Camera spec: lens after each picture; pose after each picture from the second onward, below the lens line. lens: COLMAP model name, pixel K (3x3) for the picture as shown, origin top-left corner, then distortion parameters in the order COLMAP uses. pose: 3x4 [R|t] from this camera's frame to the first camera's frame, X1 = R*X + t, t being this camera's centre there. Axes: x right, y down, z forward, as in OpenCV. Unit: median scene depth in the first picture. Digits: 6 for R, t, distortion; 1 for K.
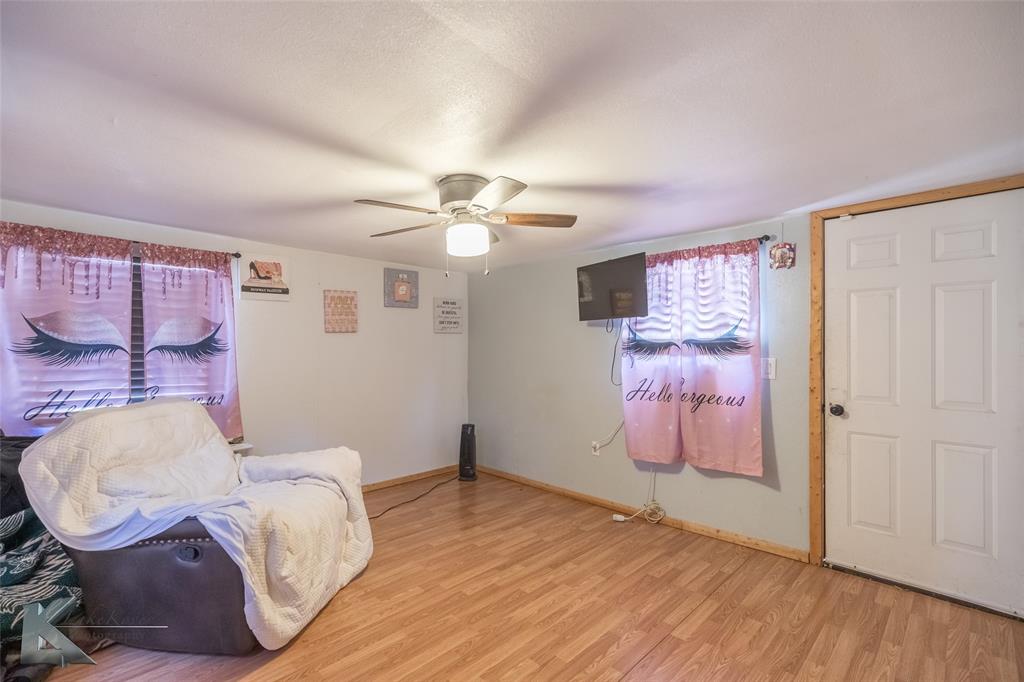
lens RADIAL K [[463.1, 0, 513.0], [0, 463.1, 343.7], [0, 0, 1]] dist [0.001238, -0.000931]
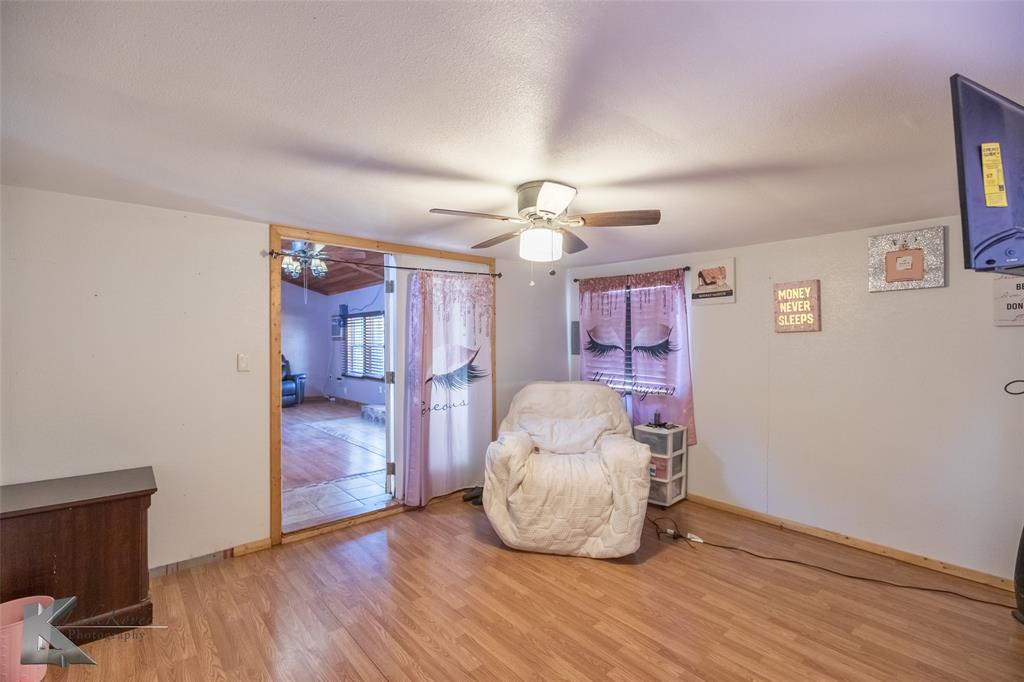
lens RADIAL K [[463.1, 0, 512.8], [0, 463.1, 339.1], [0, 0, 1]] dist [0.001238, -0.000931]
pose [[-0.079841, -0.006264, -0.996788, 0.656904], [0.001725, 0.999978, -0.006422, -0.009349], [0.996806, -0.002232, -0.079828, 0.734279]]
